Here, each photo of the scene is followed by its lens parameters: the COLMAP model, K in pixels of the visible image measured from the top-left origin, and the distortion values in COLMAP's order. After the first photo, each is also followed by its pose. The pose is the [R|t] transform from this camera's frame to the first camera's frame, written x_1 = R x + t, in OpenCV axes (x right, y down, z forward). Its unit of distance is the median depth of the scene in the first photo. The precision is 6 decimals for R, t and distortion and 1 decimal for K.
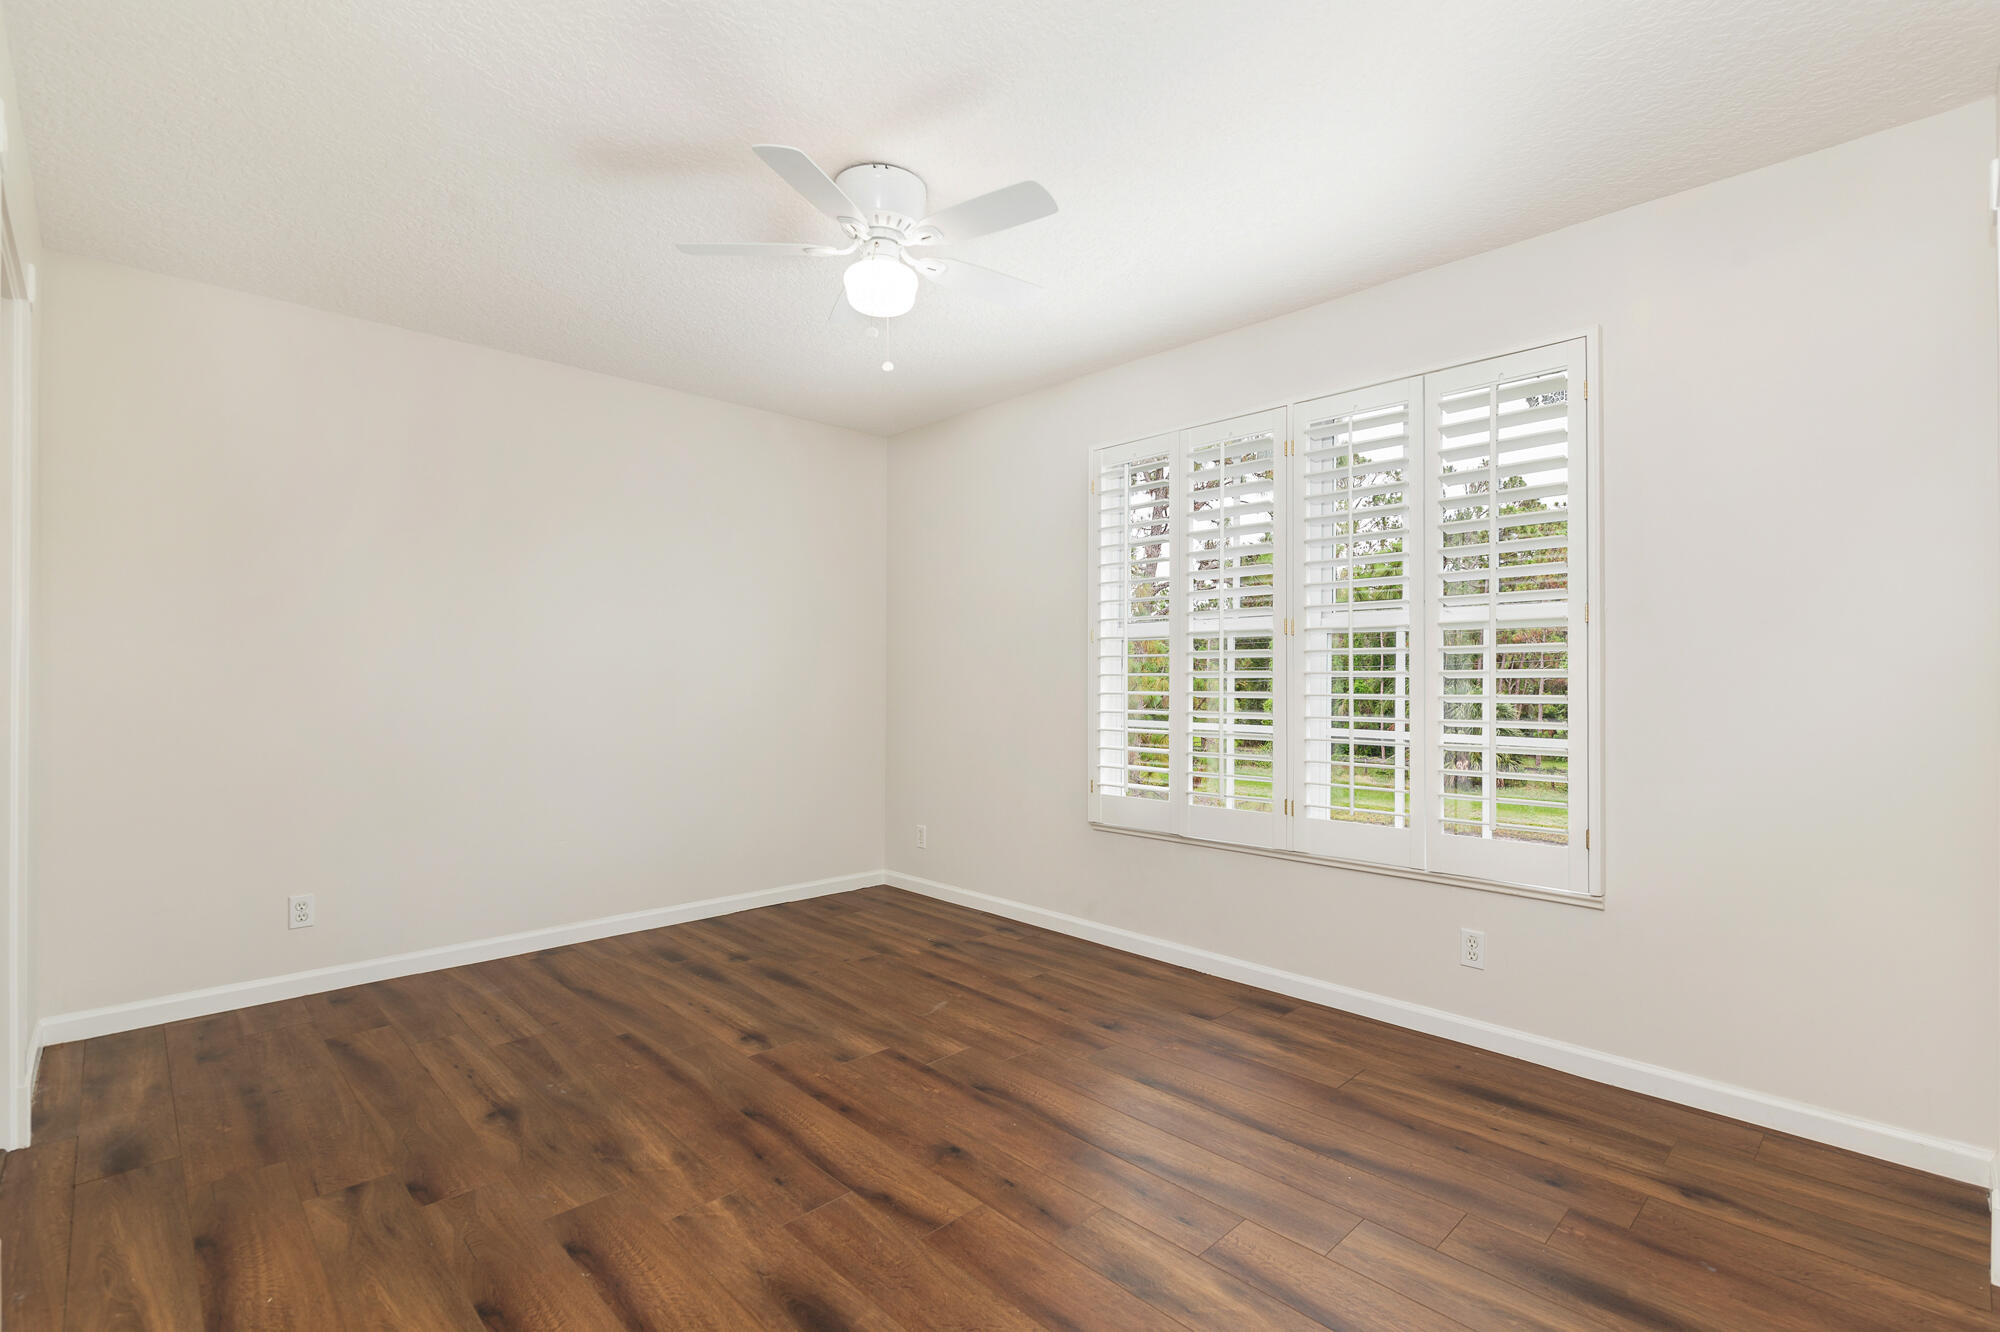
lens RADIAL K [[912.7, 0, 988.5], [0, 912.7, 659.9], [0, 0, 1]] dist [-0.010042, 0.002881]
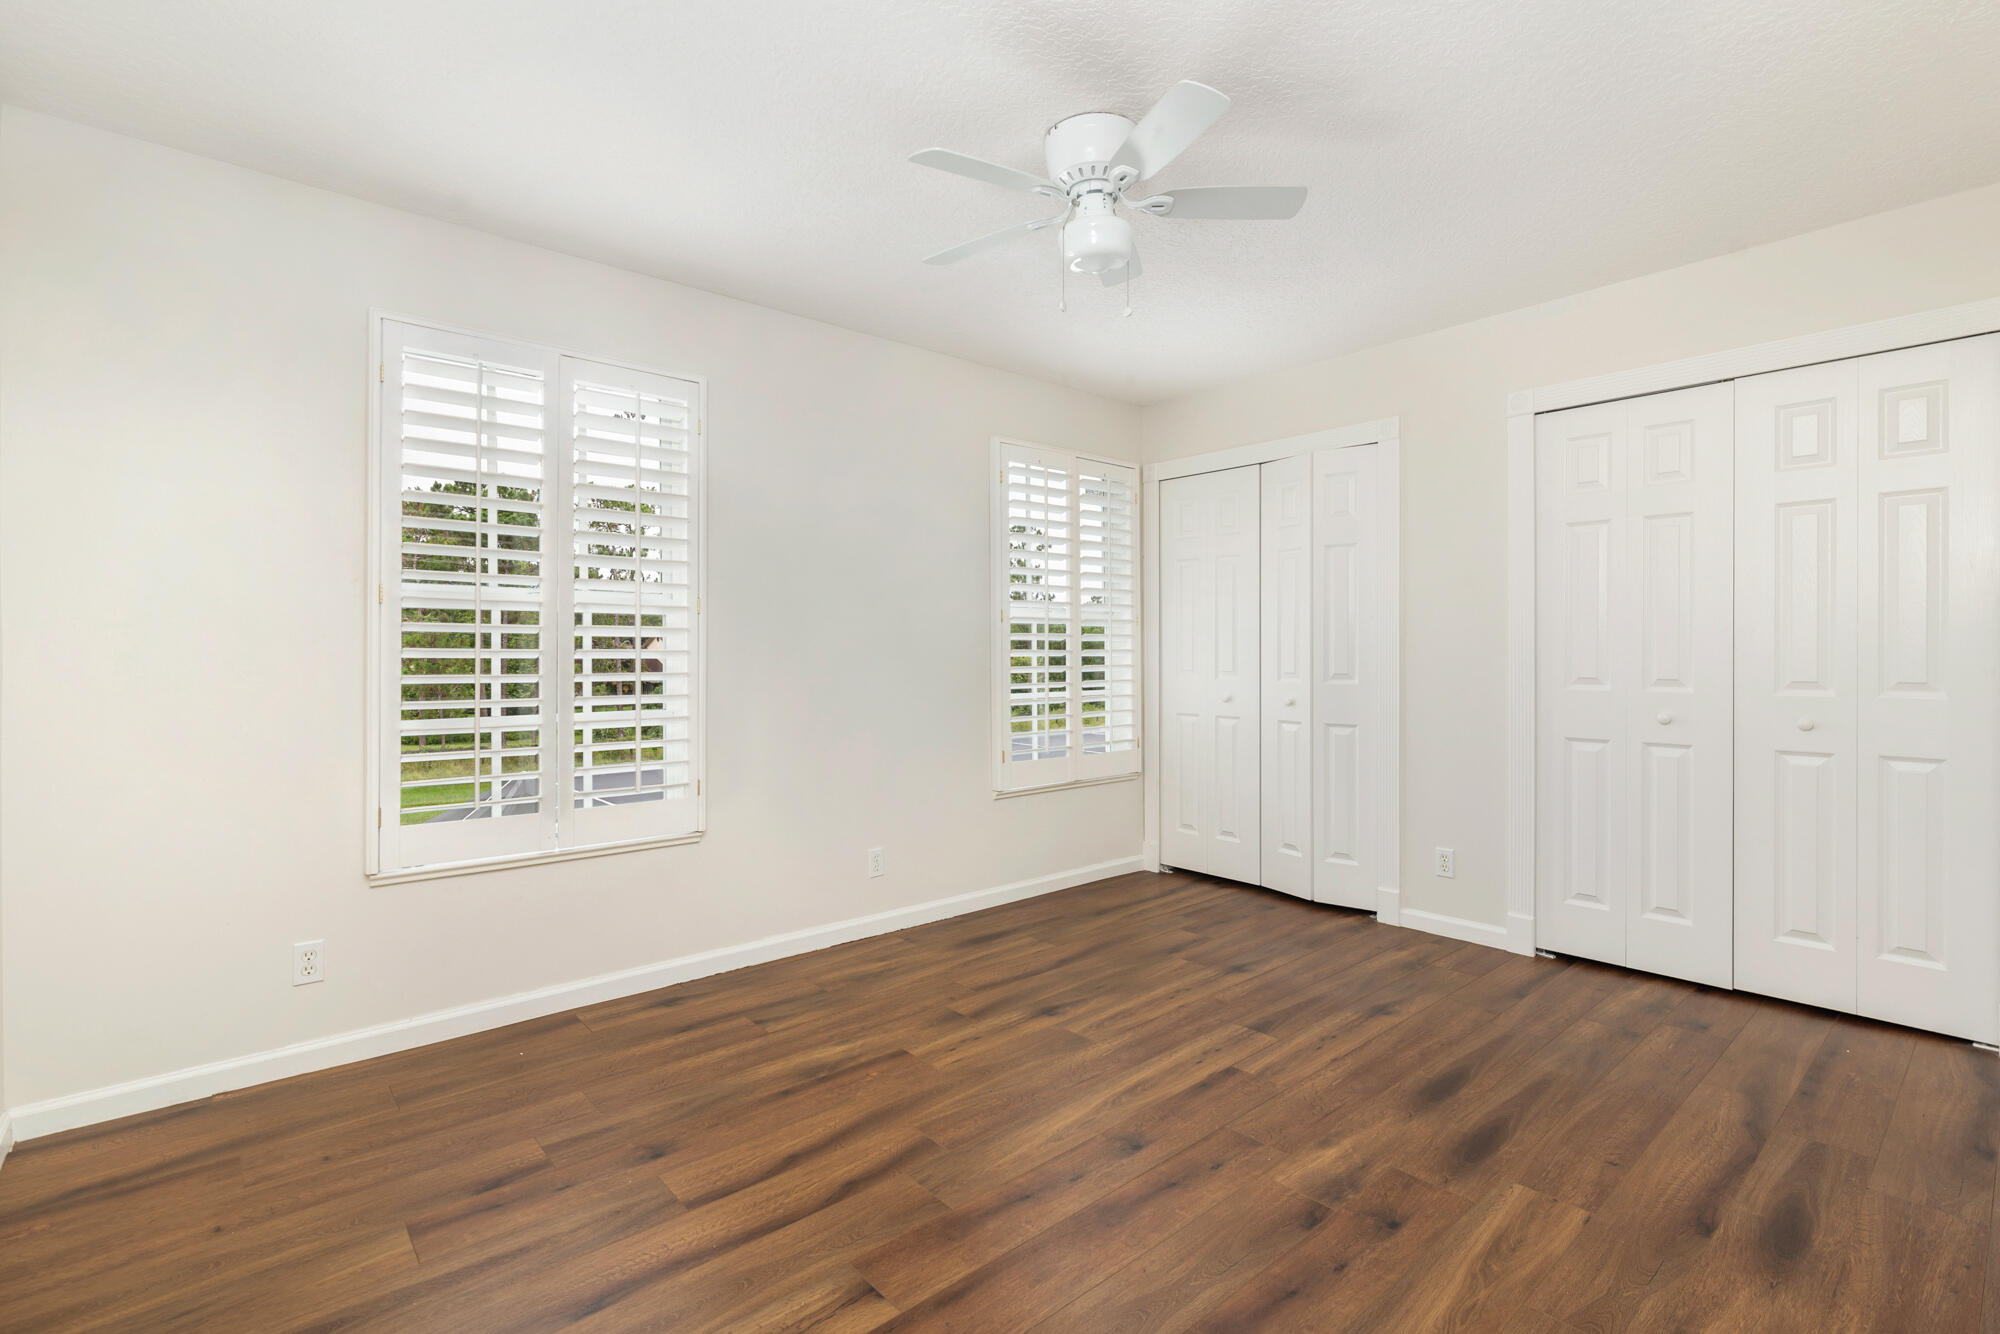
lens RADIAL K [[885.4, 0, 987.2], [0, 885.4, 668.3], [0, 0, 1]] dist [0.000462, -0.000048]
pose [[0.067492, -0.015779, 0.997595, -0.914682], [-0.013518, 0.999769, 0.016728, 0.015792], [-0.997628, -0.014614, 0.067263, 0.941893]]
